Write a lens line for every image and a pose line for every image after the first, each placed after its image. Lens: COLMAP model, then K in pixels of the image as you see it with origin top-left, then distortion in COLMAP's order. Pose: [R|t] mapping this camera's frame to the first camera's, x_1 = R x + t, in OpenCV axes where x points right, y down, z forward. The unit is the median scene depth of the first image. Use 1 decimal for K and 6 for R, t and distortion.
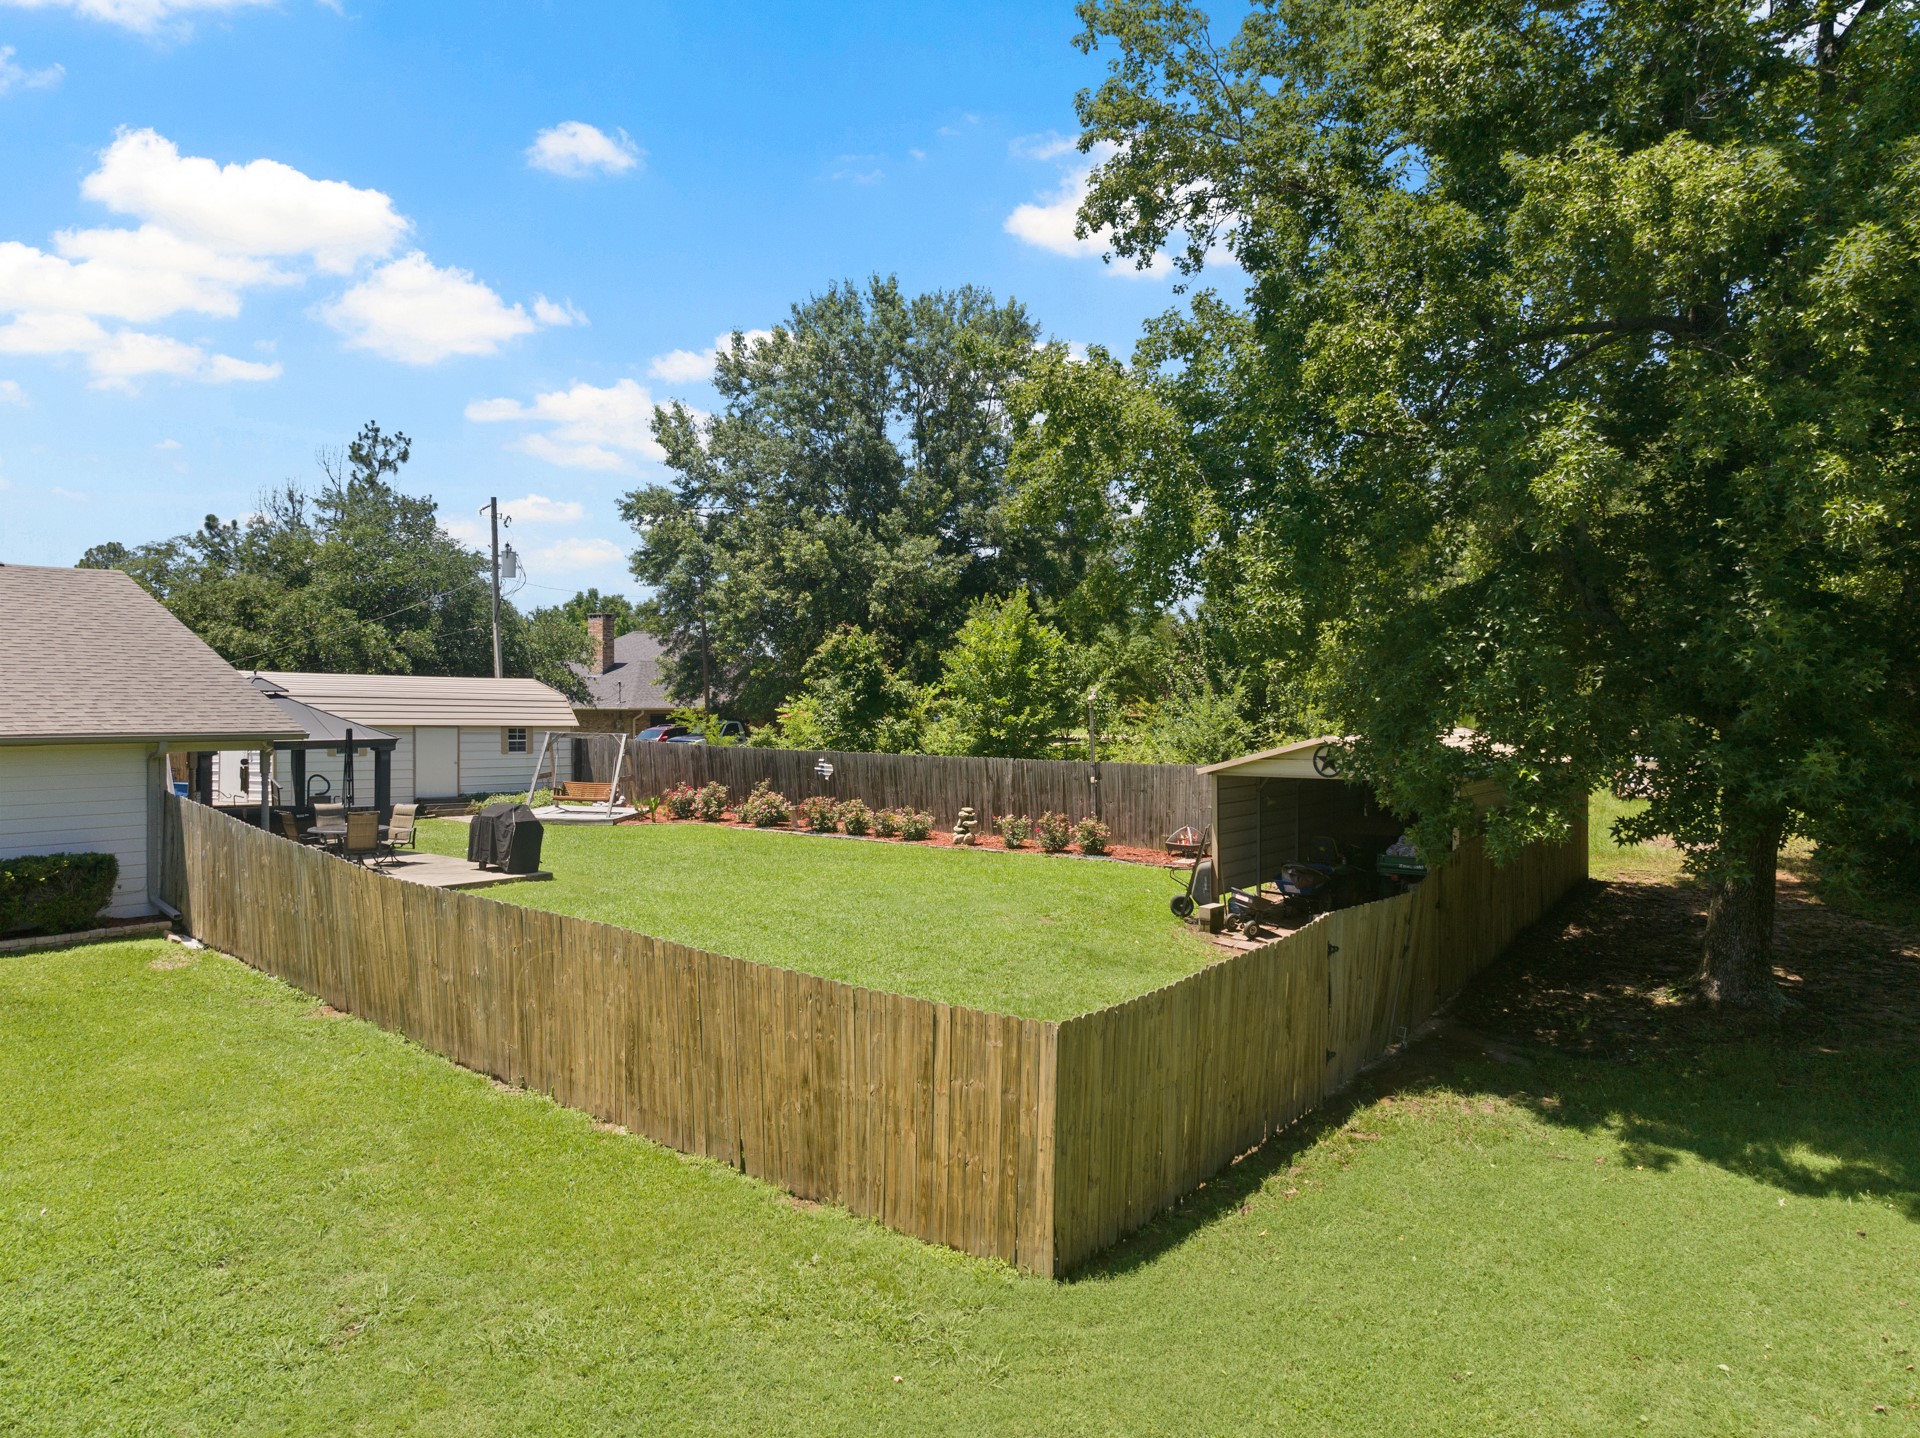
lens RADIAL K [[1341.1, 0, 978.6], [0, 1341.1, 718.9], [0, 0, 1]] dist [-0.029058, 0.001698]
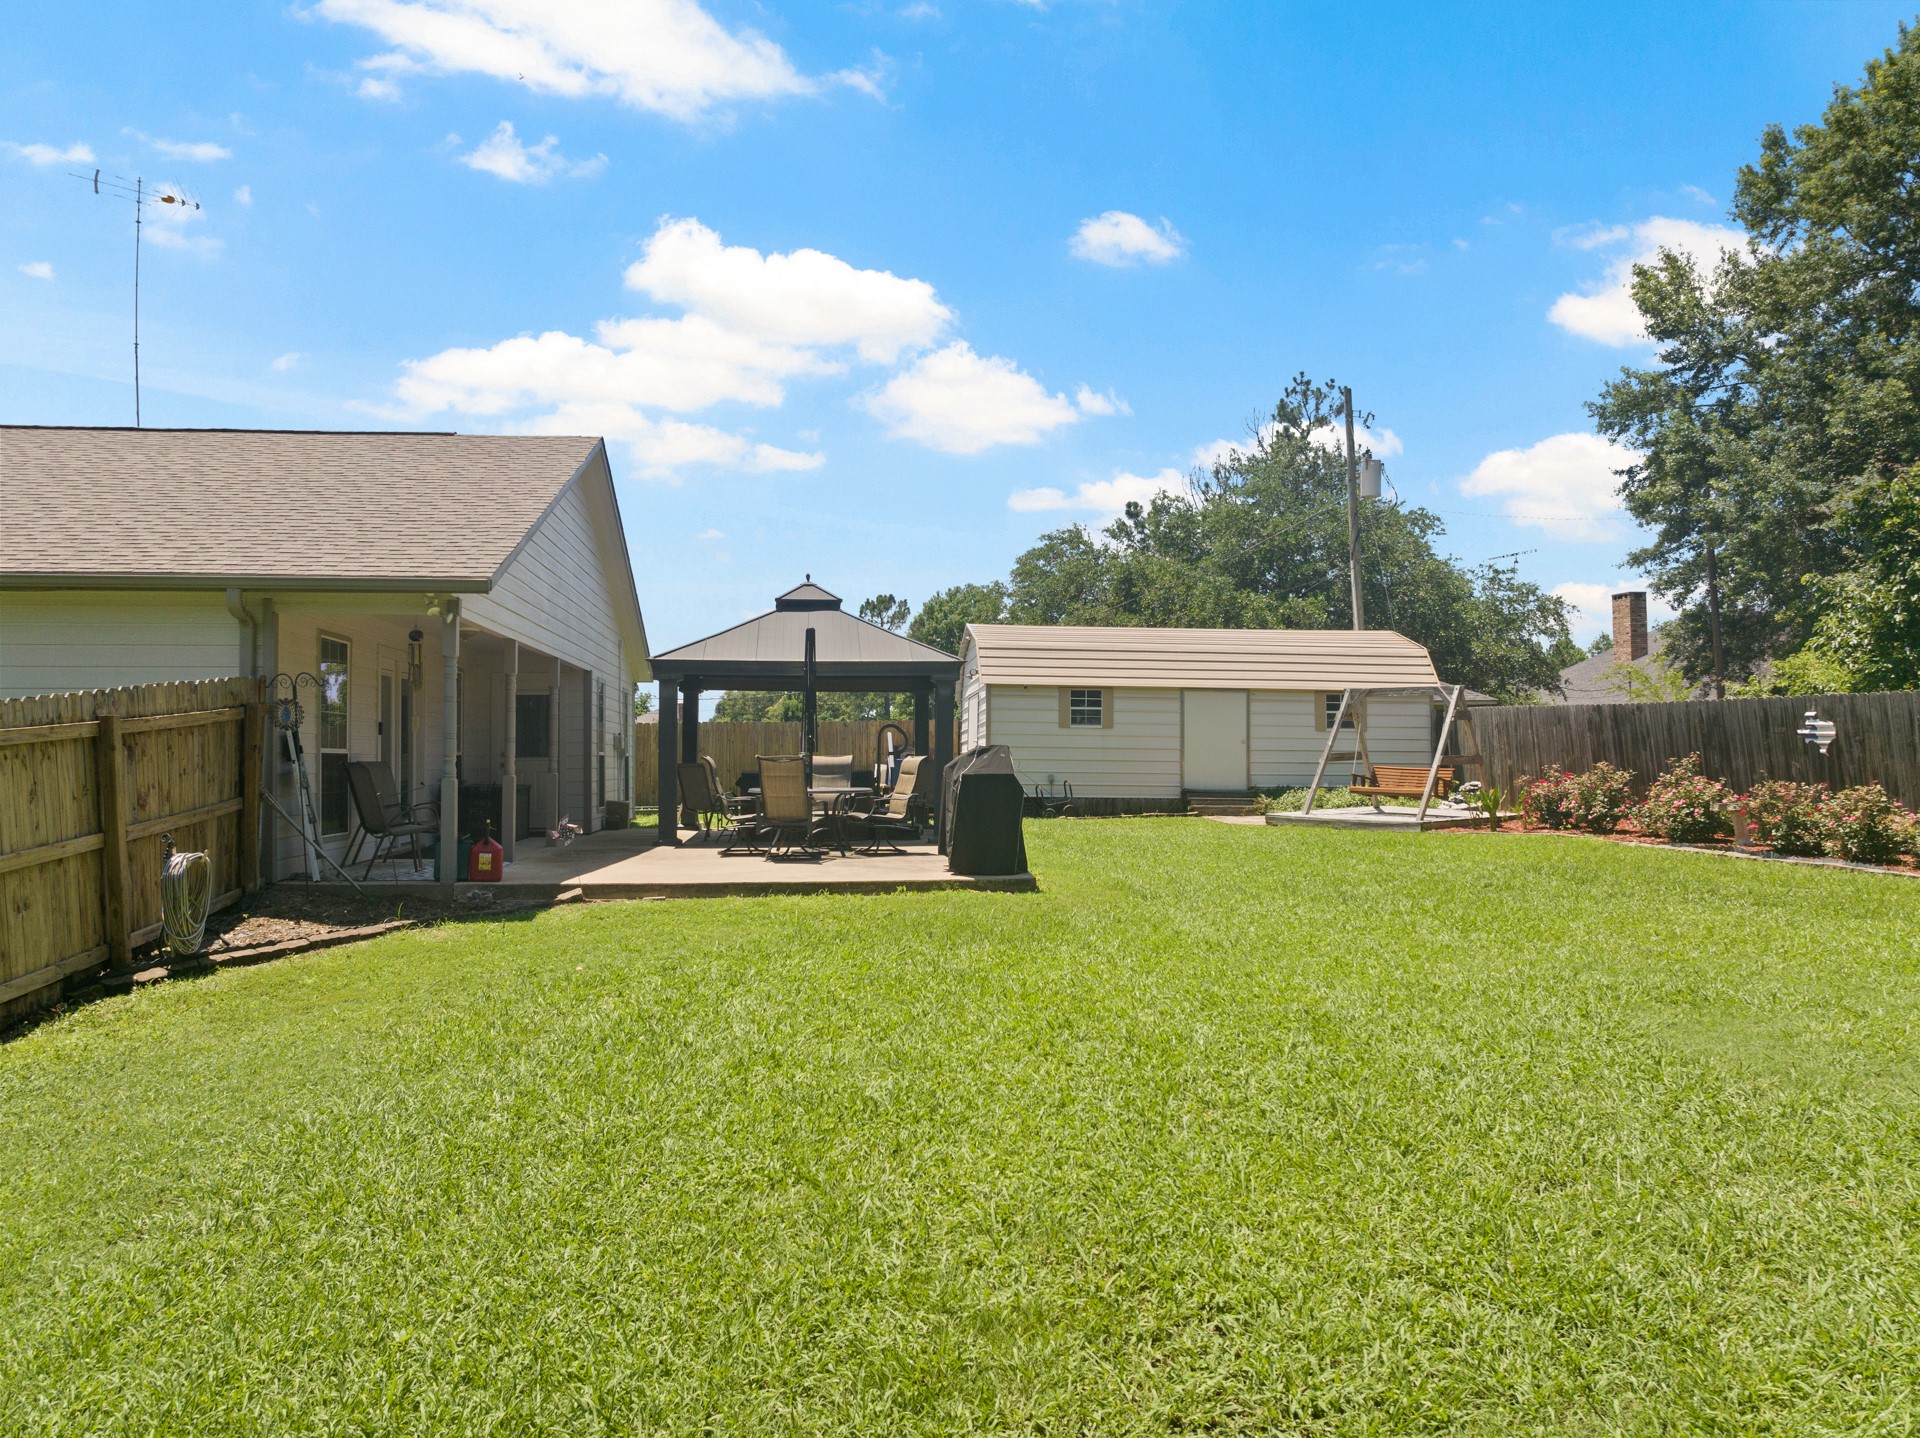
lens RADIAL K [[1355.5, 0, 966.9], [0, 1355.5, 716.0], [0, 0, 1]] dist [-0.062123, 0.031477]
pose [[0.686659, -0.028948, -0.726403, 0.024280], [-0.002377, 0.999112, -0.042063, 0.051438], [0.726976, 0.030610, 0.685980, 0.425807]]
